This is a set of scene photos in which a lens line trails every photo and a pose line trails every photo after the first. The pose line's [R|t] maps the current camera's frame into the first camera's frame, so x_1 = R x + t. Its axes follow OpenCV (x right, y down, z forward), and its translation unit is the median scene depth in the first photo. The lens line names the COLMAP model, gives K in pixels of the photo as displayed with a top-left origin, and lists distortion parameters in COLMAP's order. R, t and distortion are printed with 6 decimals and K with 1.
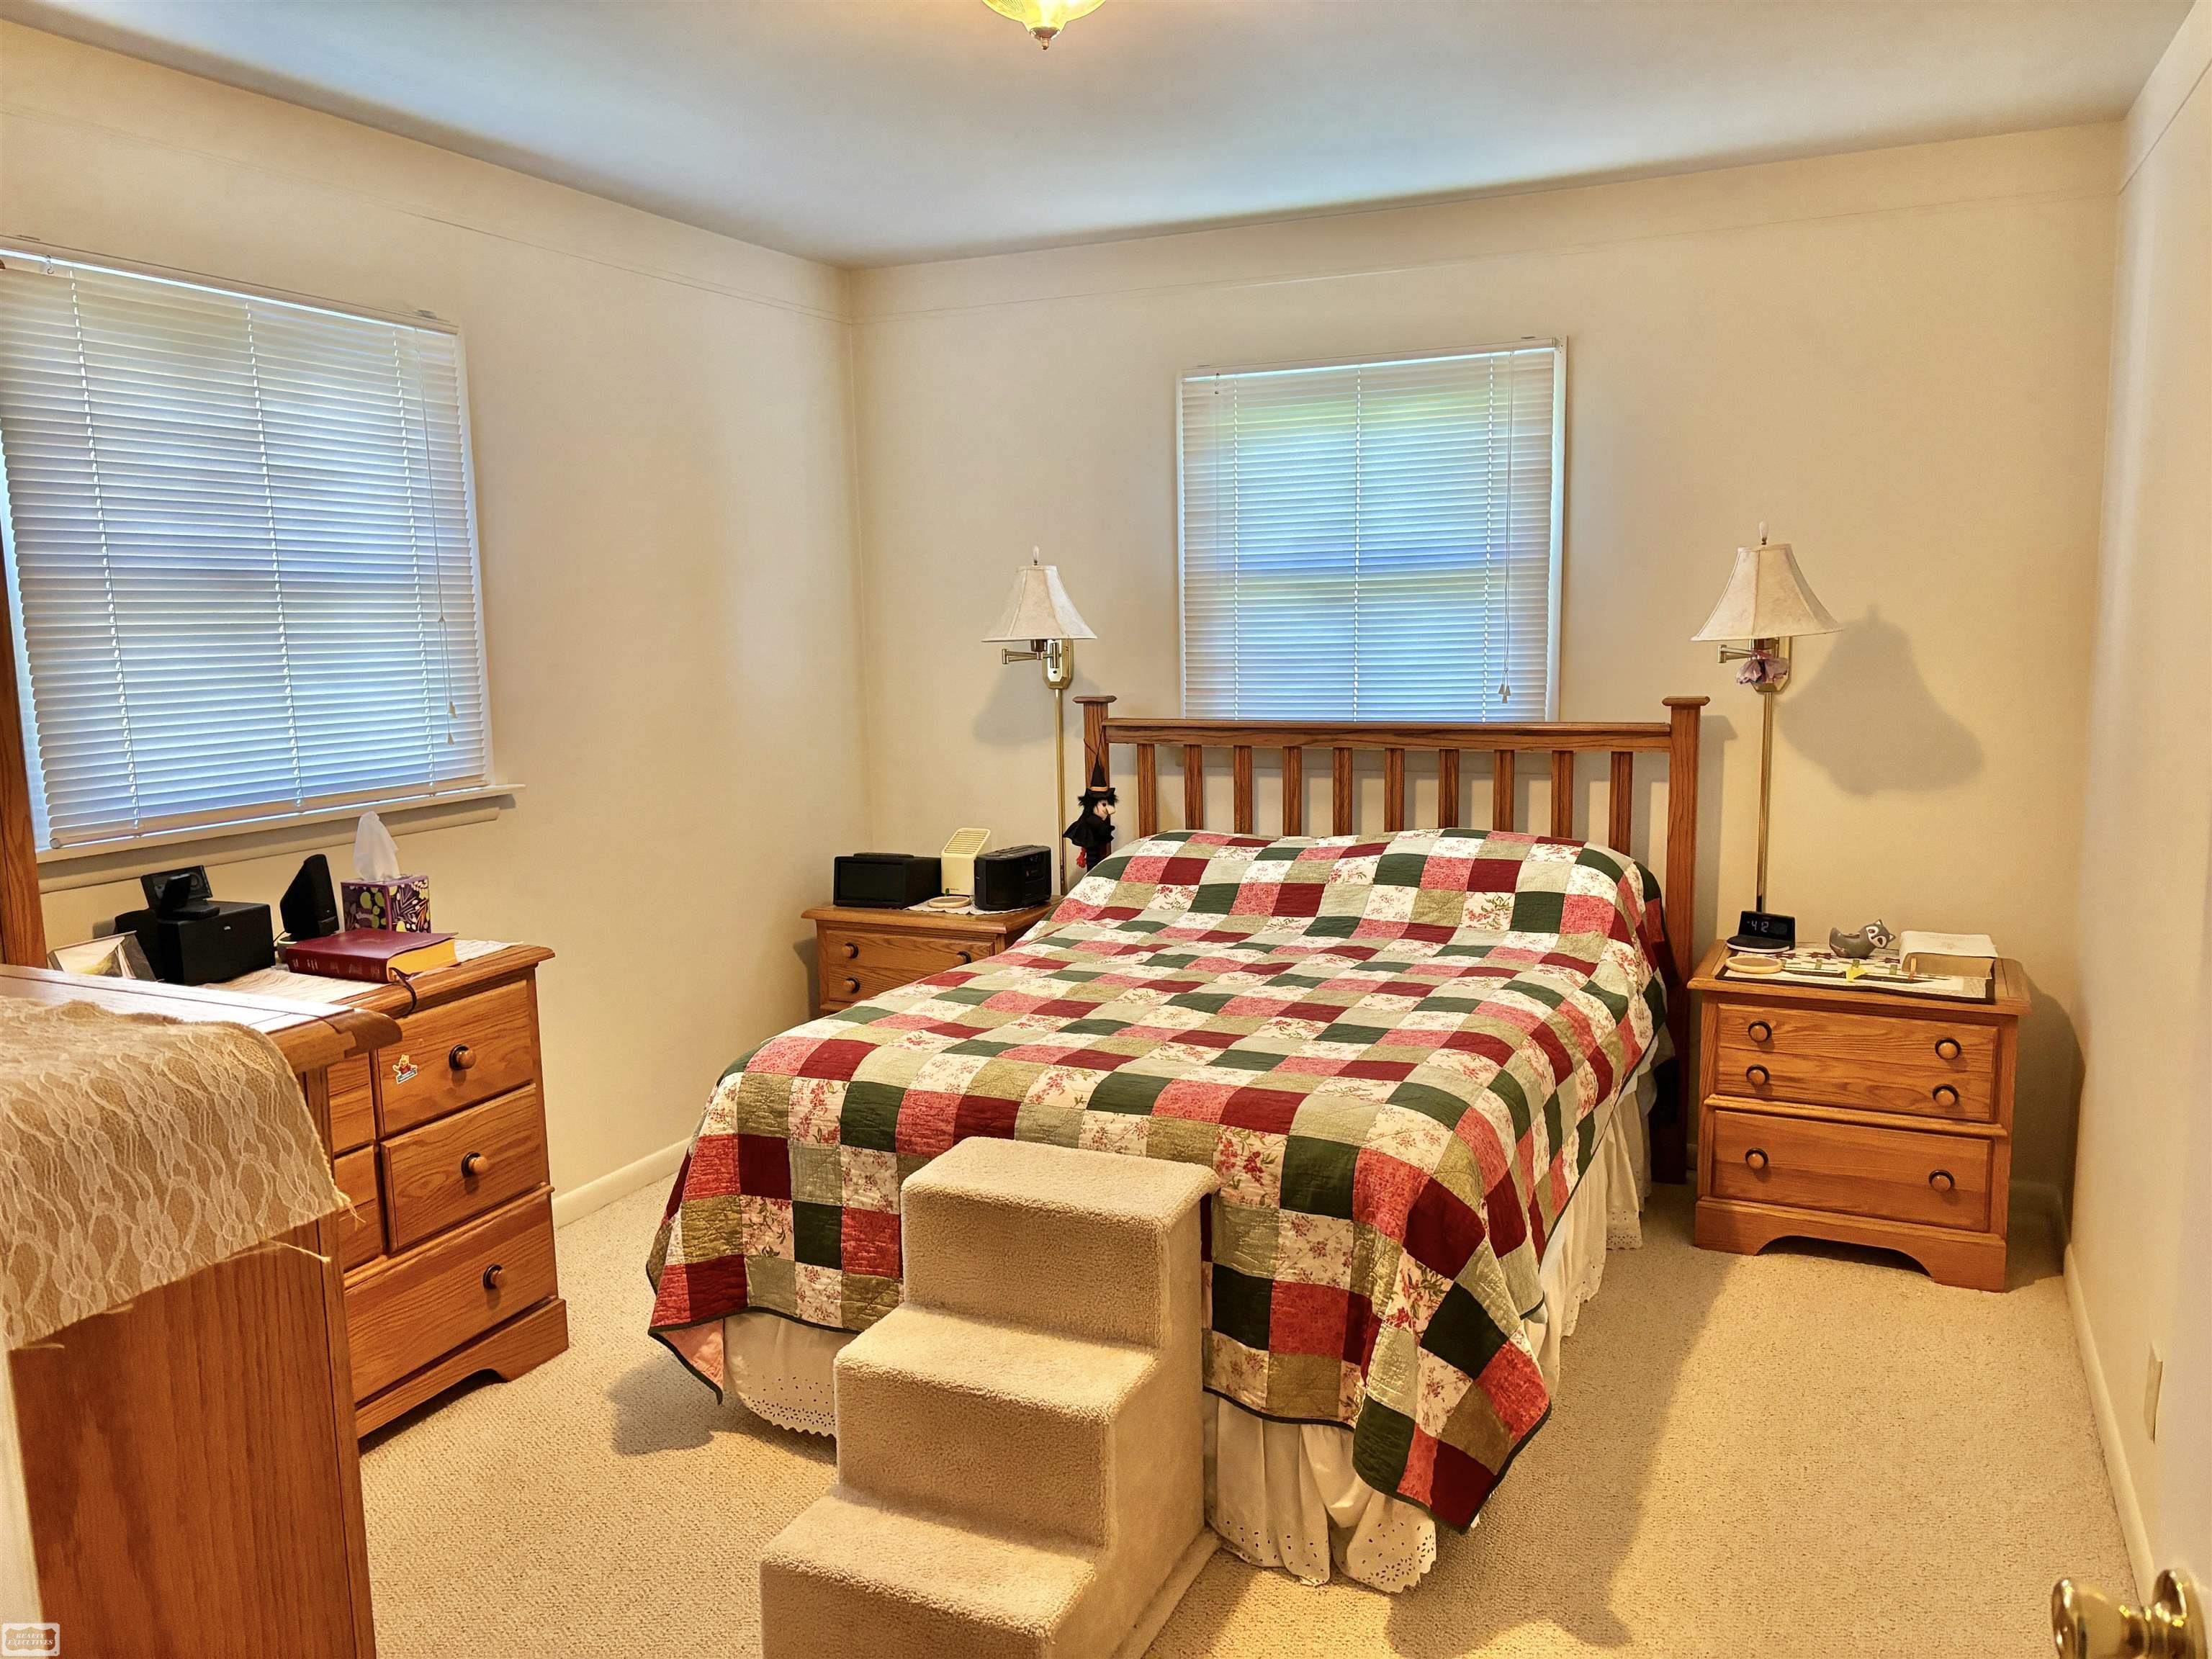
lens RADIAL K [[1667.7, 0, 1105.2], [0, 1667.7, 833.0], [0, 0, 1]] dist [0.024841, -0.020411]
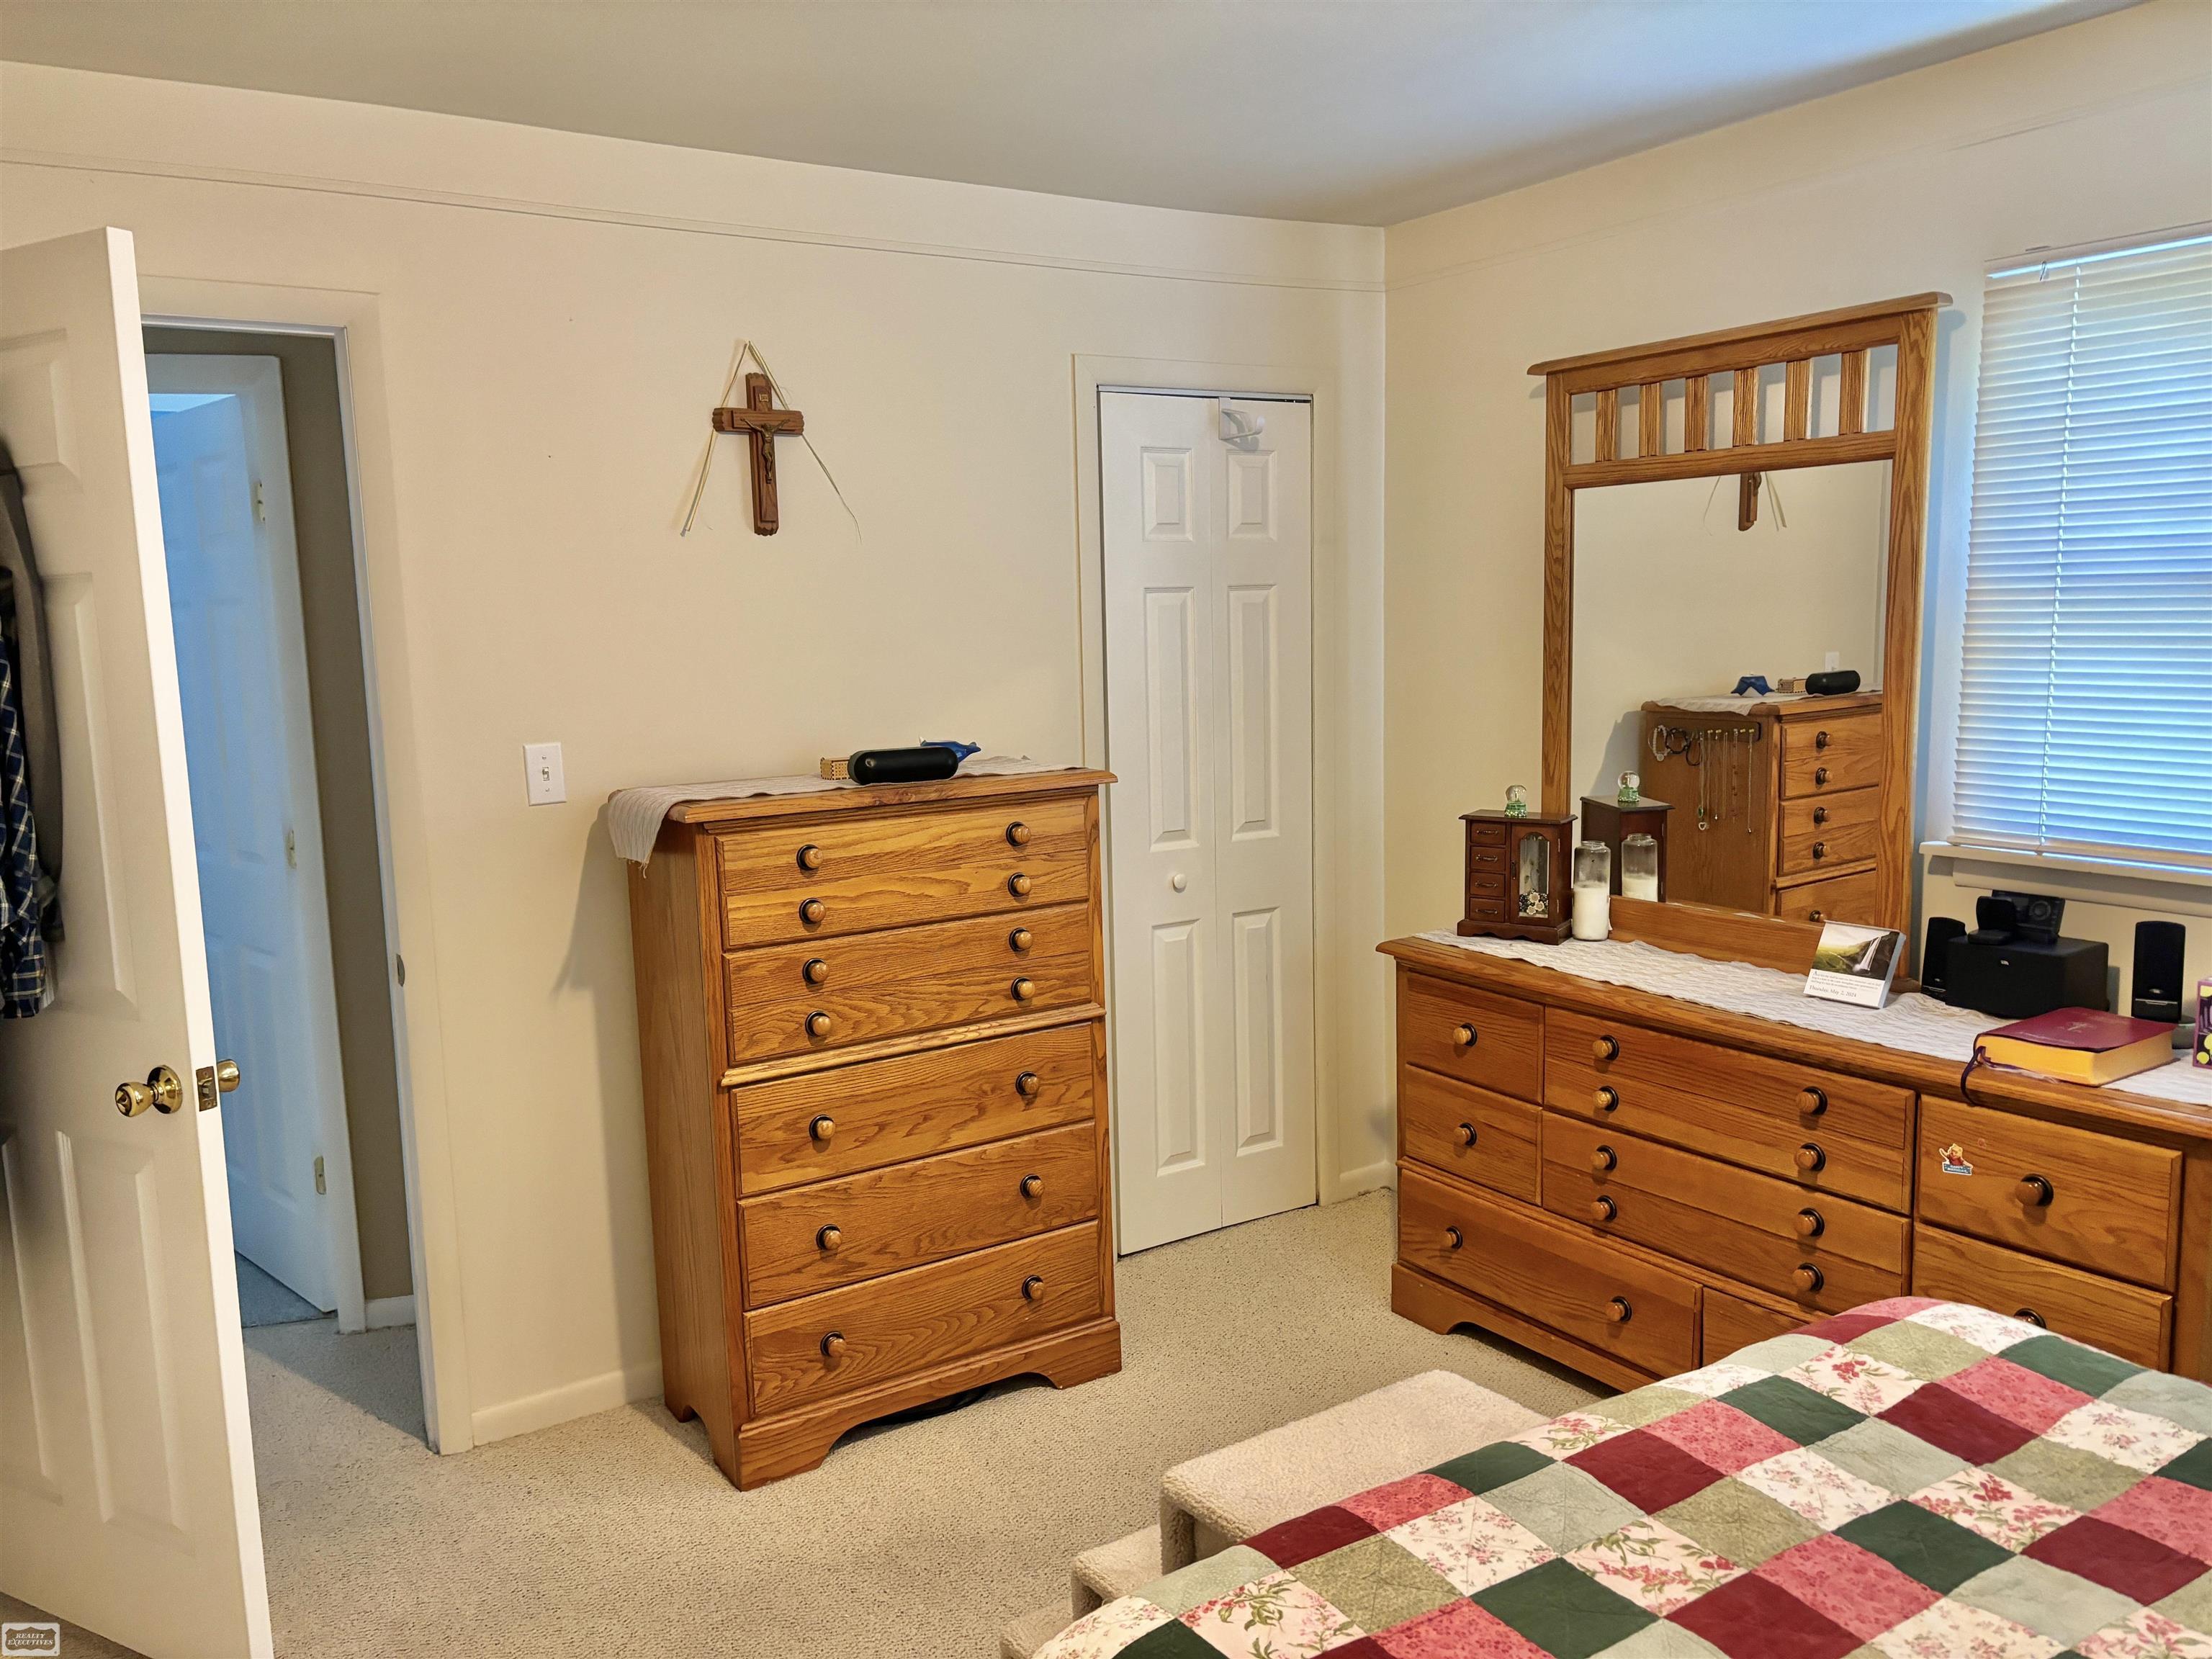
lens RADIAL K [[1667.7, 0, 1106.1], [0, 1667.7, 834.5], [0, 0, 1]] dist [0.024841, -0.020411]
pose [[-0.548703, 0.139079, -0.824368, 0.514120], [-0.073640, 0.974192, 0.213371, -0.175776], [0.832768, 0.177783, -0.524300, 1.055754]]
